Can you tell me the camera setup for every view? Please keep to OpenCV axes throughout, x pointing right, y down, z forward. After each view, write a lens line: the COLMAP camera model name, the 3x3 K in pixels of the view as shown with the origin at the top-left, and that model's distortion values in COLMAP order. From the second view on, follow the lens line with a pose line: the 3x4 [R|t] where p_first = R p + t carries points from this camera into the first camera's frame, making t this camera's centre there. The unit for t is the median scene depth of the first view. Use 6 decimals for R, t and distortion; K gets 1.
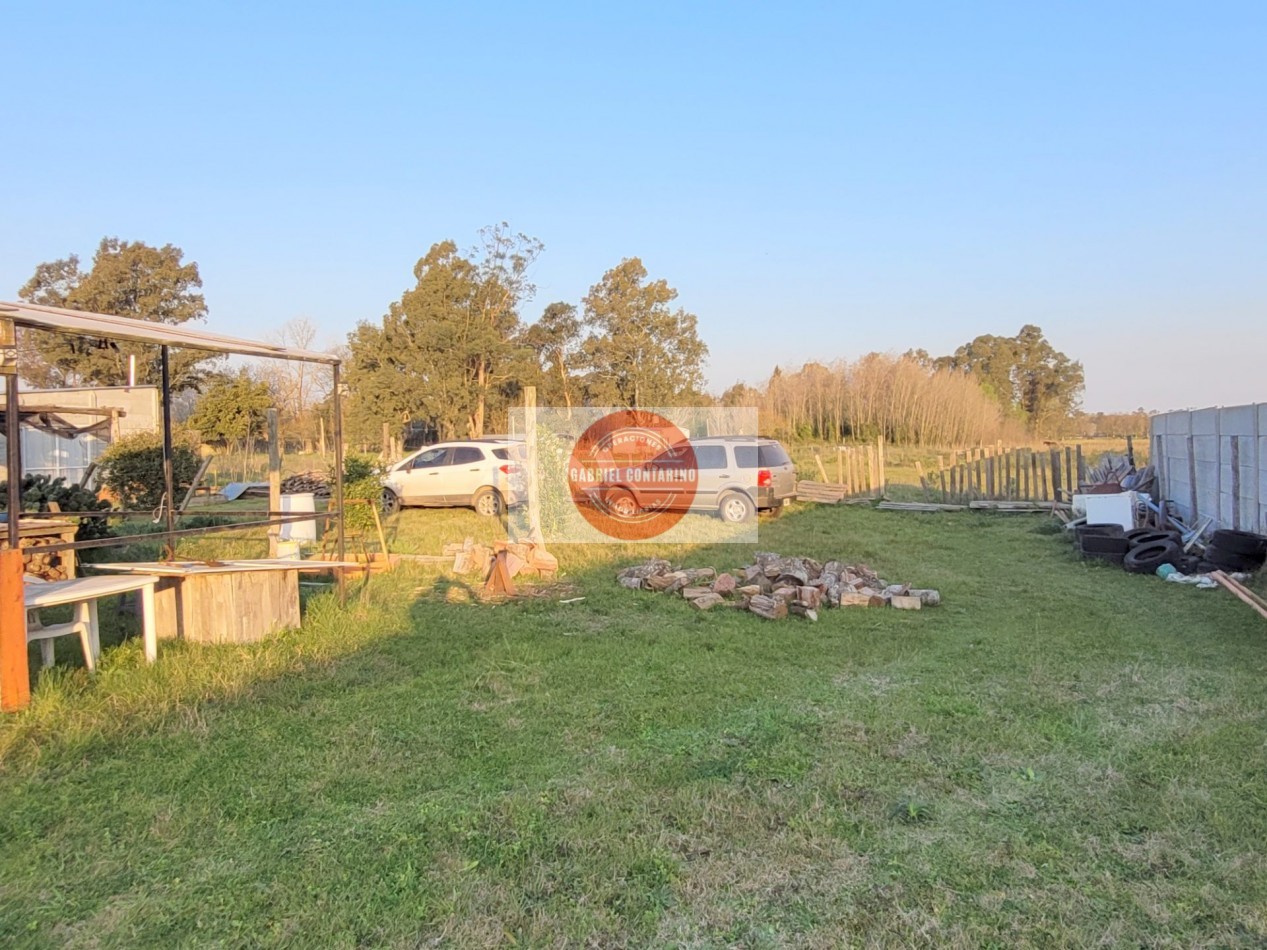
lens RADIAL K [[920.4, 0, 633.5], [0, 920.4, 475.0], [0, 0, 1]] dist [-0.003211, 0.003057]
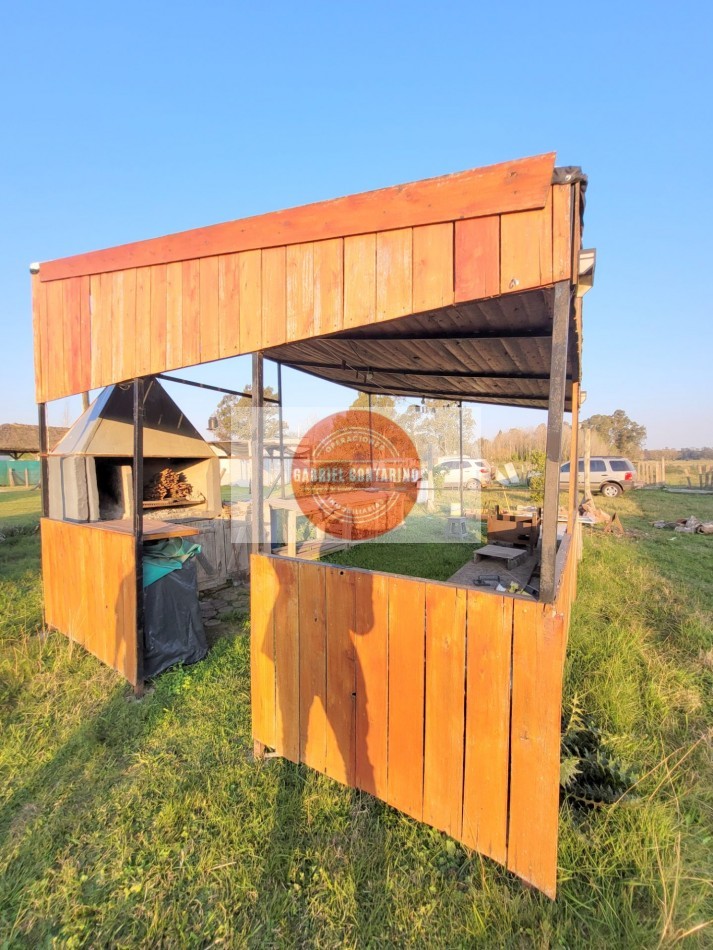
lens RADIAL K [[365.1, 0, 356.5], [0, 365.1, 475.0], [0, 0, 1]] dist [0.001434, 0.000042]
pose [[0.982337, 0.009730, -0.186867, -0.046926], [-0.009675, 0.999952, 0.001207, 0.000895], [0.186870, 0.000623, 0.982385, 0.011953]]
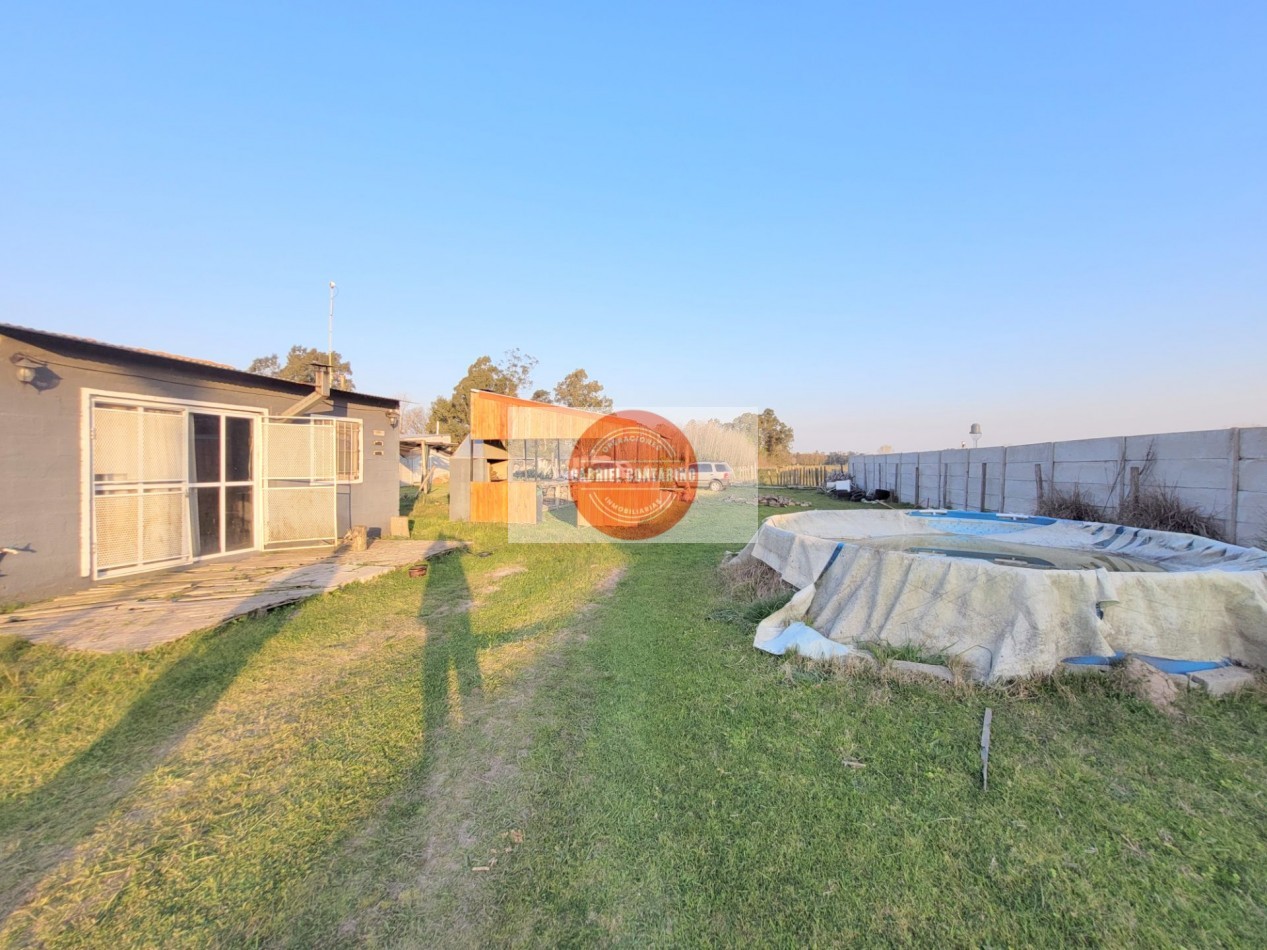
lens RADIAL K [[510.2, 0, 633.5], [0, 510.2, 475.0], [0, 0, 1]] dist [-0.001956, -0.000011]
pose [[0.986809, 0.013082, 0.161359, -0.060942], [-0.010696, 0.999820, -0.015649, 0.004616], [-0.161535, 0.013716, 0.986772, -0.079190]]
